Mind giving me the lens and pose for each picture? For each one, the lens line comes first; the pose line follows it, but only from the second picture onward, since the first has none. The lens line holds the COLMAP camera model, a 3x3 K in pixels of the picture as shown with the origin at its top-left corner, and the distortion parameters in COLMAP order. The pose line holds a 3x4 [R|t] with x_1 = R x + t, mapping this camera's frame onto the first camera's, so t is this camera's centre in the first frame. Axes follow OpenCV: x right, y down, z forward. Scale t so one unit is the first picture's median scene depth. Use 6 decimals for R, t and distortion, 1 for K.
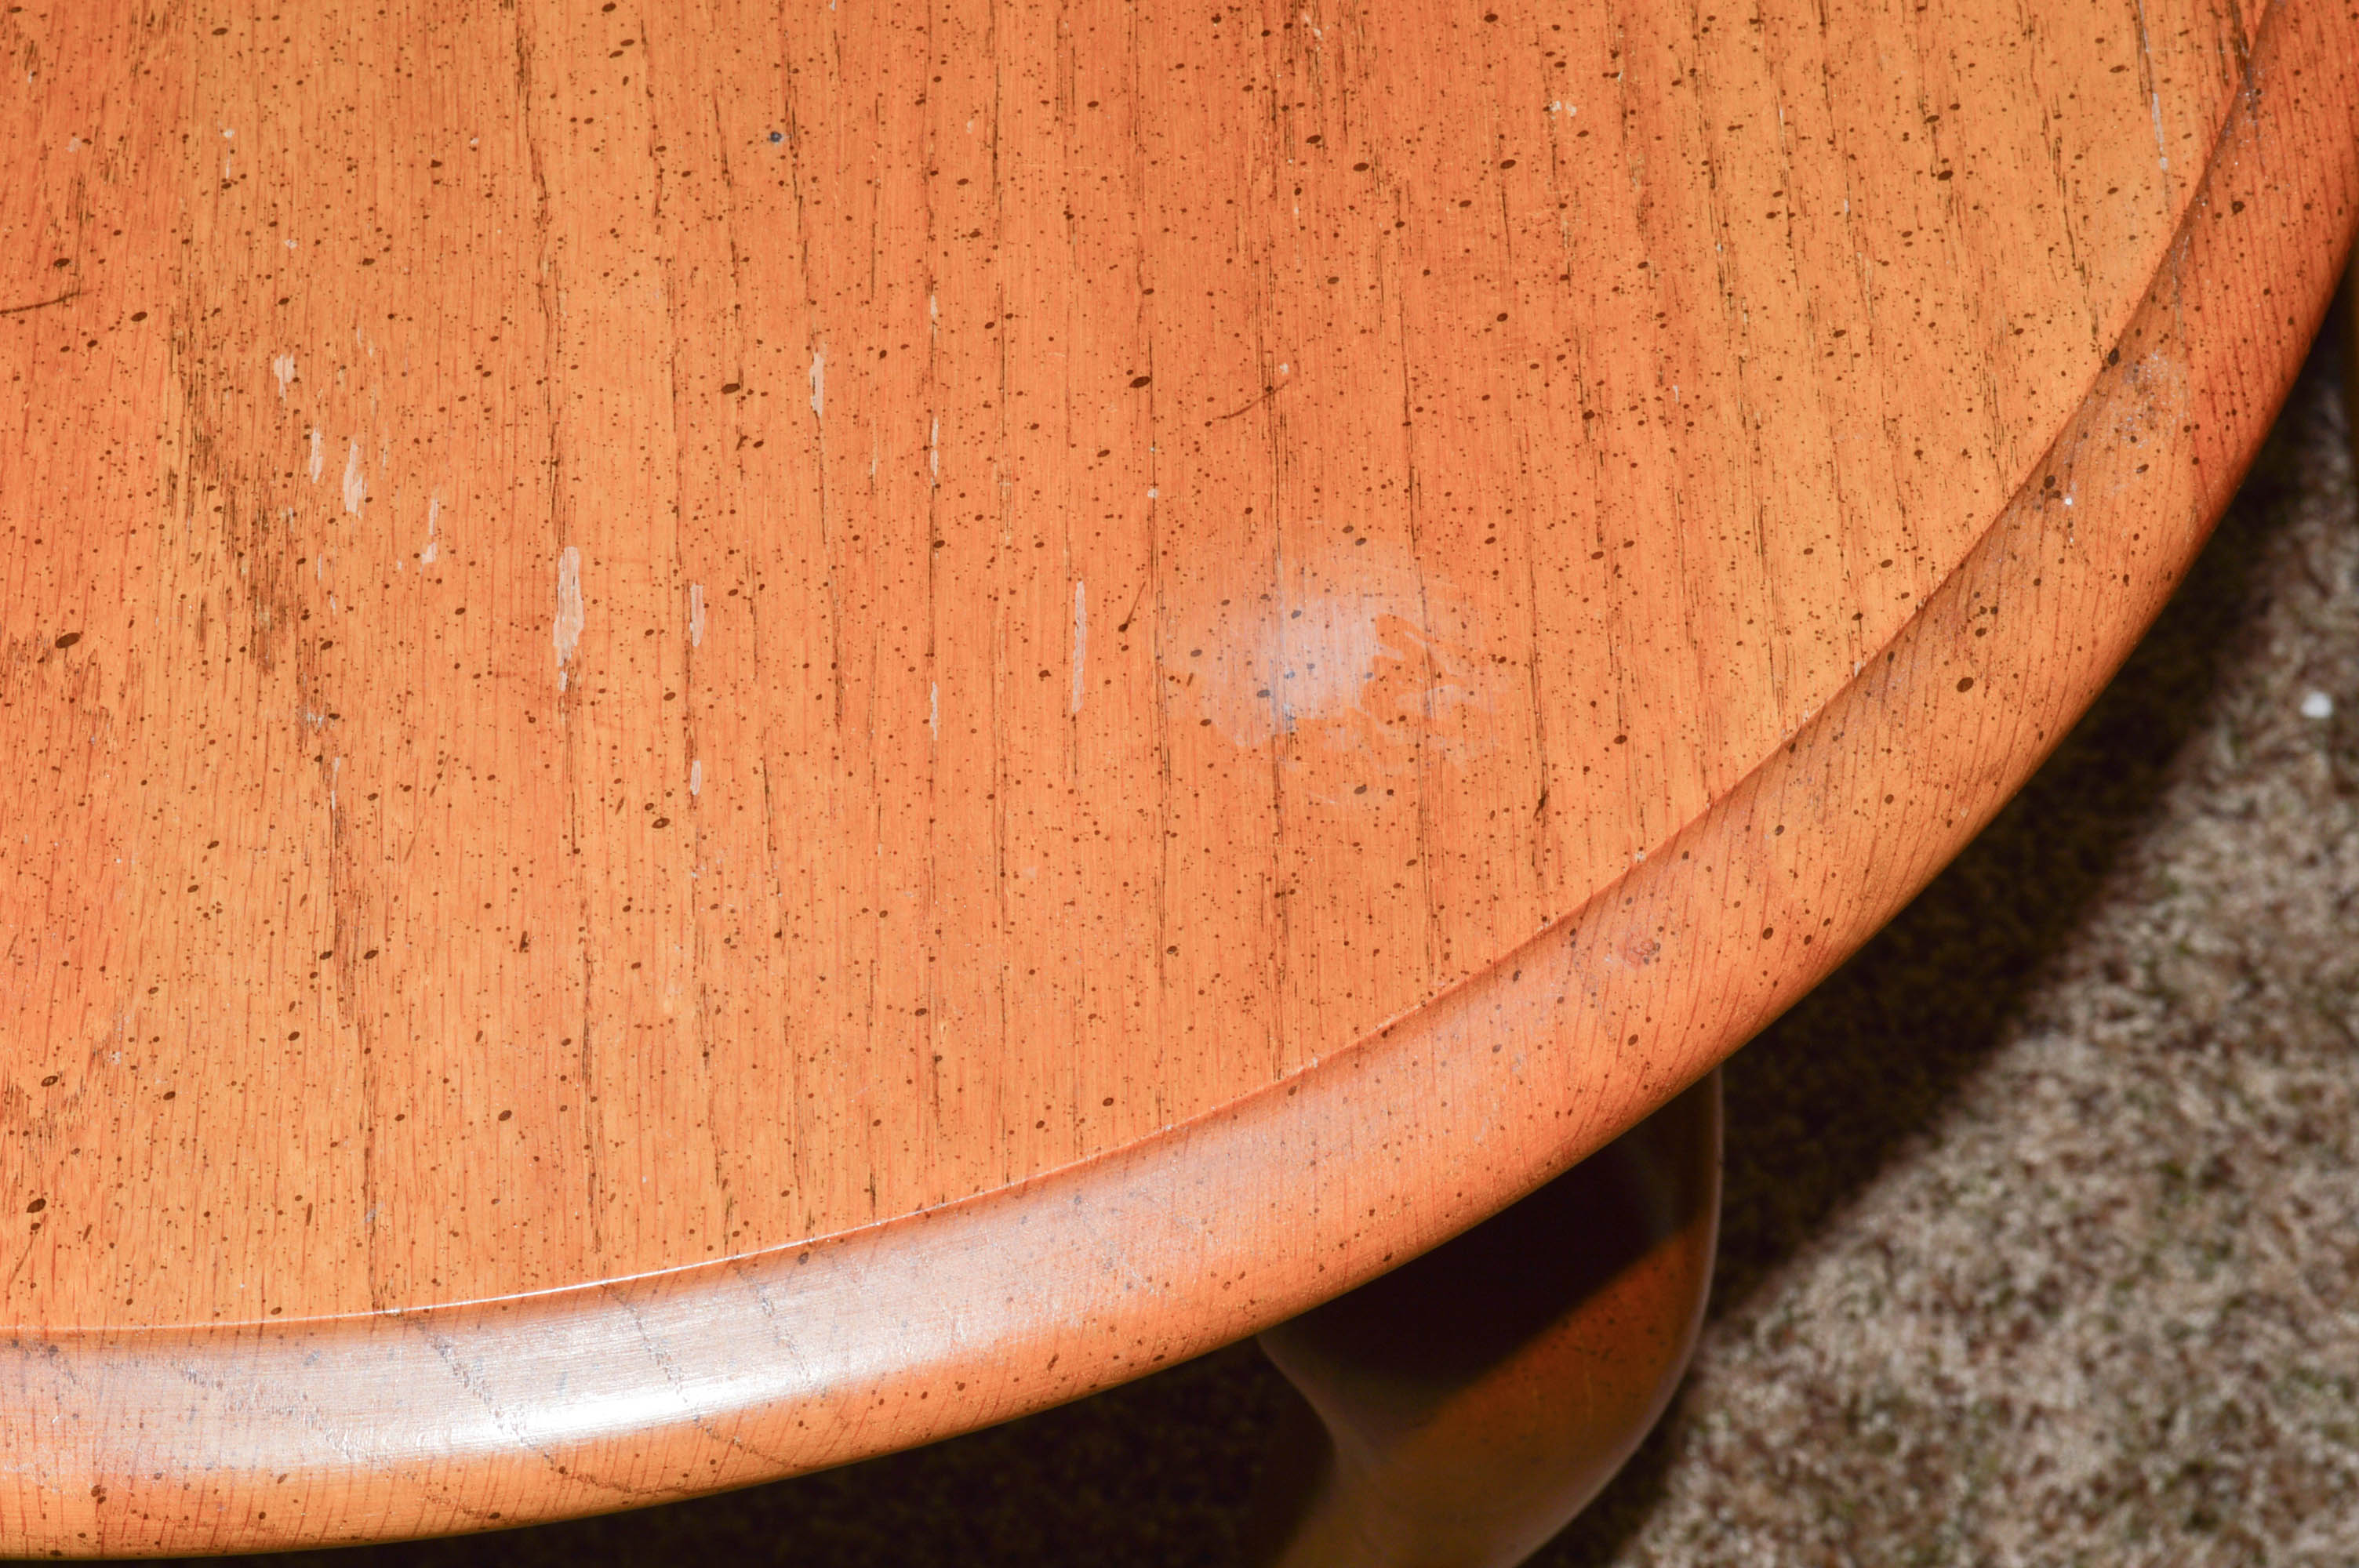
lens RADIAL K [[5208.5, 0, 1179.5], [0, 5208.5, 784.0], [0, 0, 1]] dist [0.034135, 0.009616]
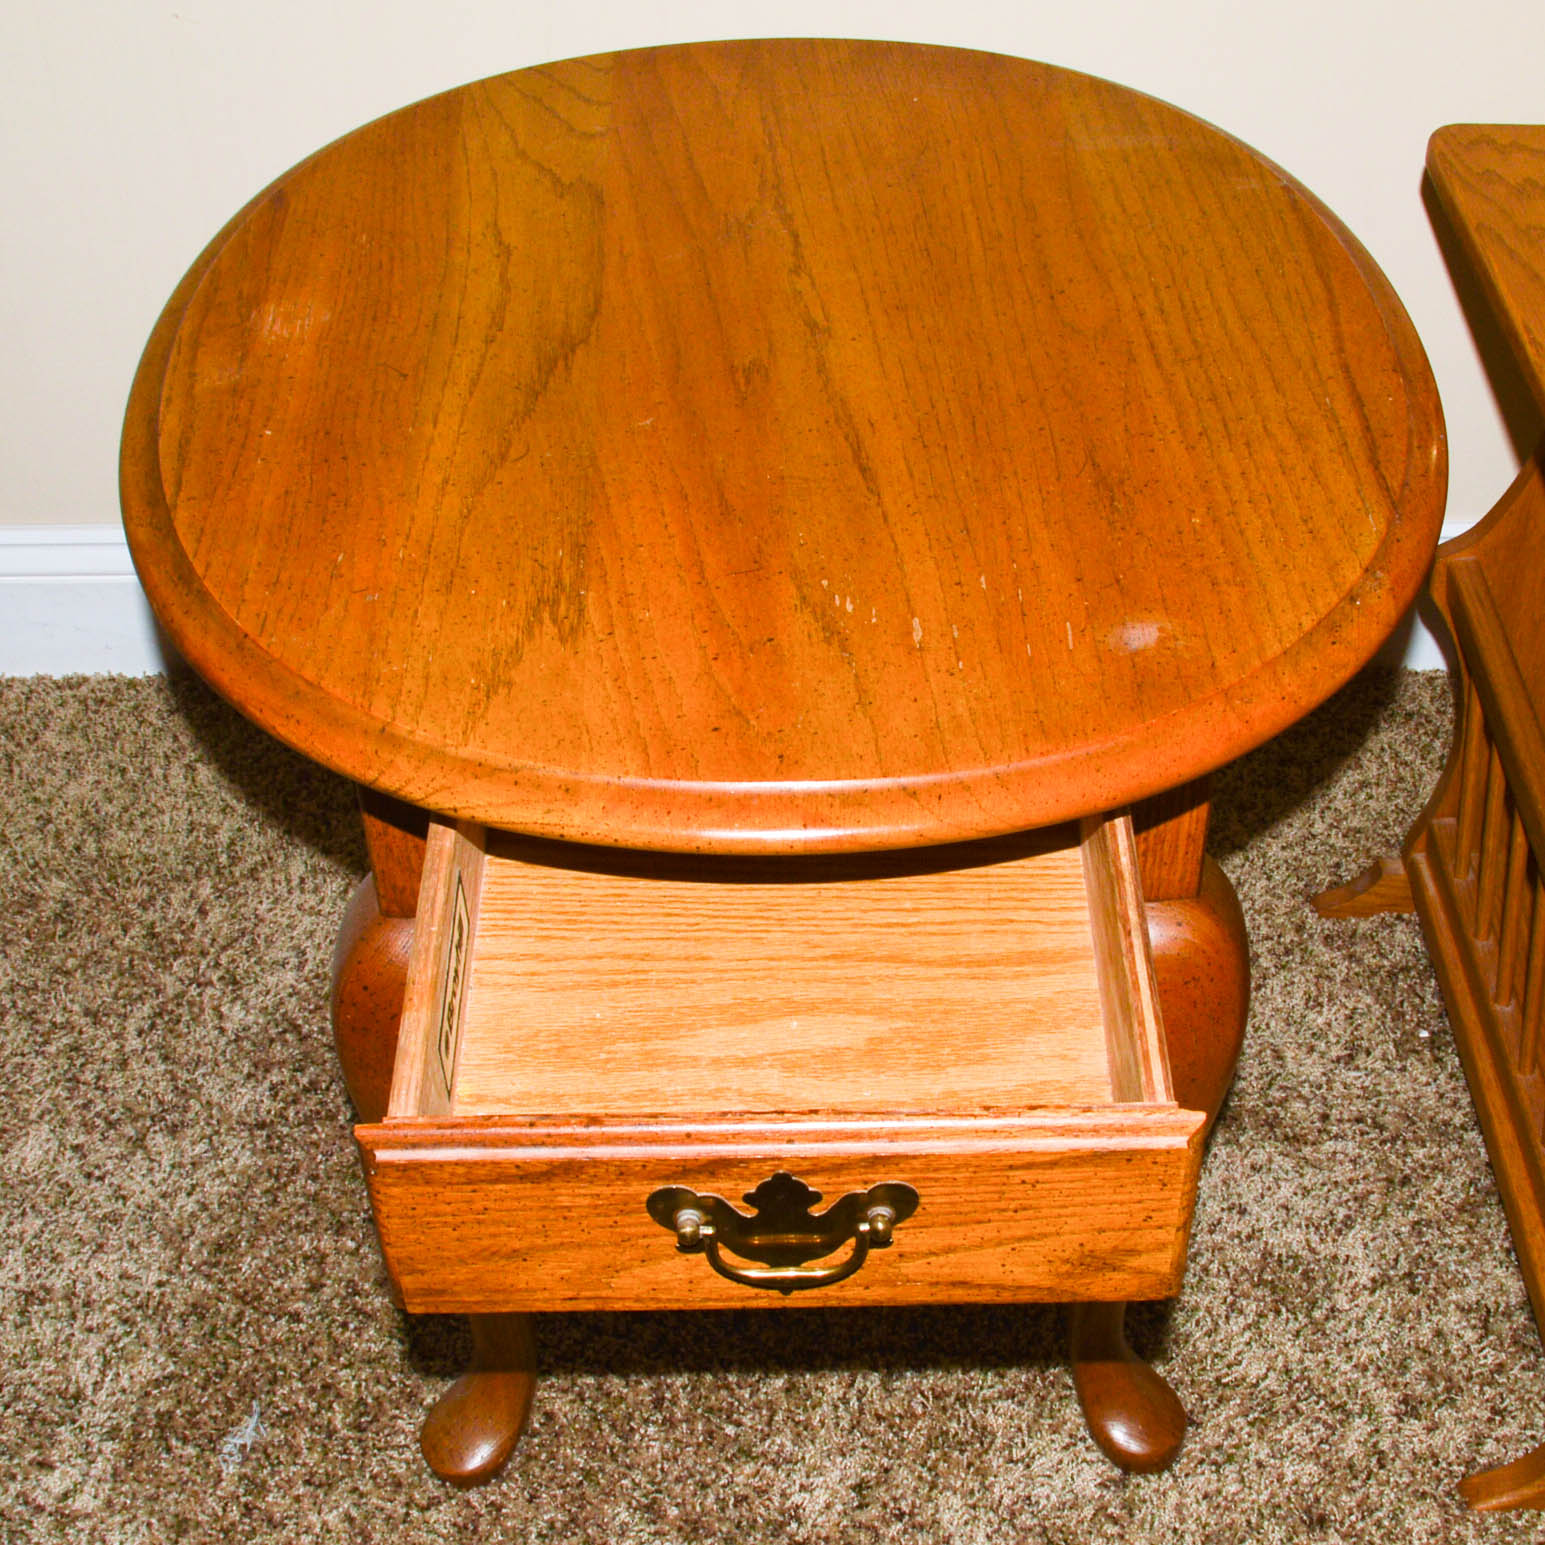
lens RADIAL K [[2274.3, 0, 841.7], [0, 2274.3, 868.5], [0, 0, 1]] dist [-0.079077, -0.023469]
pose [[0.999418, -0.031994, -0.011873, -0.076688], [0.026955, 0.953466, -0.300292, 0.275372], [0.020928, 0.299797, 0.953773, -0.175470]]
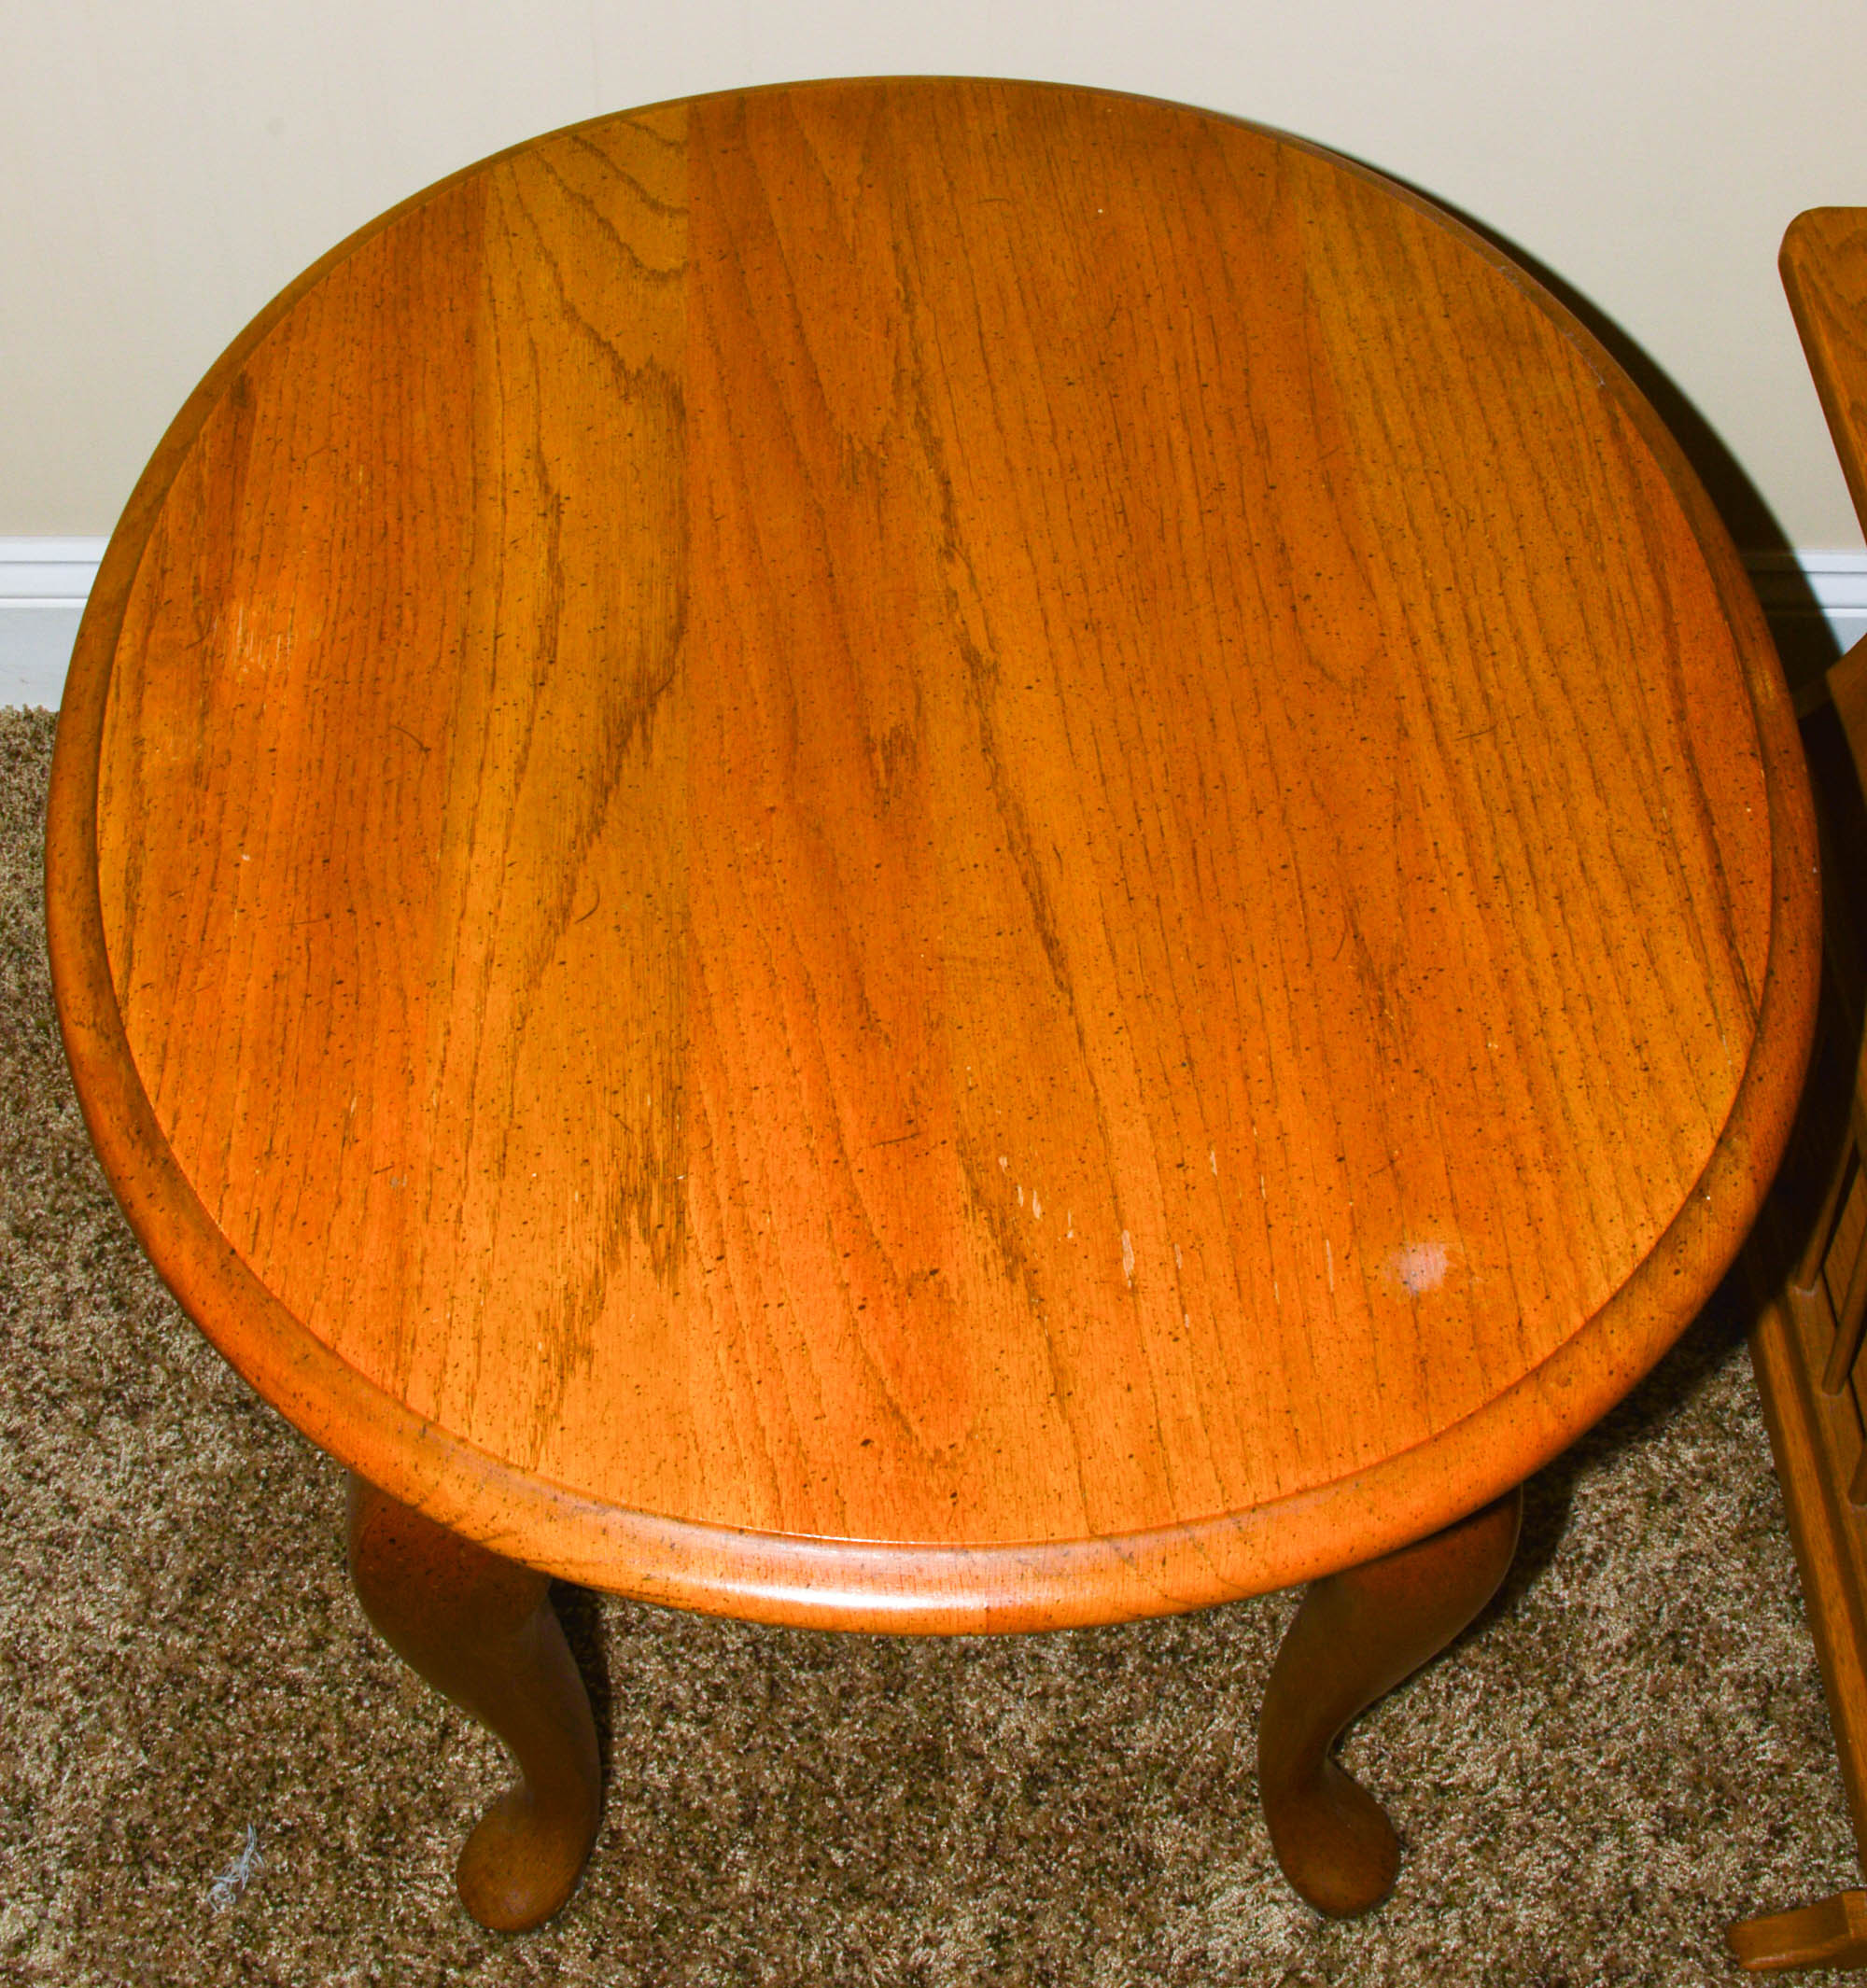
lens RADIAL K [[2744.0, 0, 937.8], [0, 2744.0, 878.9], [0, 0, 1]] dist [-0.060475, 0.007209]
pose [[0.999756, -0.021509, -0.004945, -0.099524], [0.020399, 0.986073, -0.165059, 0.002001], [0.008427, 0.164917, 0.986271, -0.171592]]
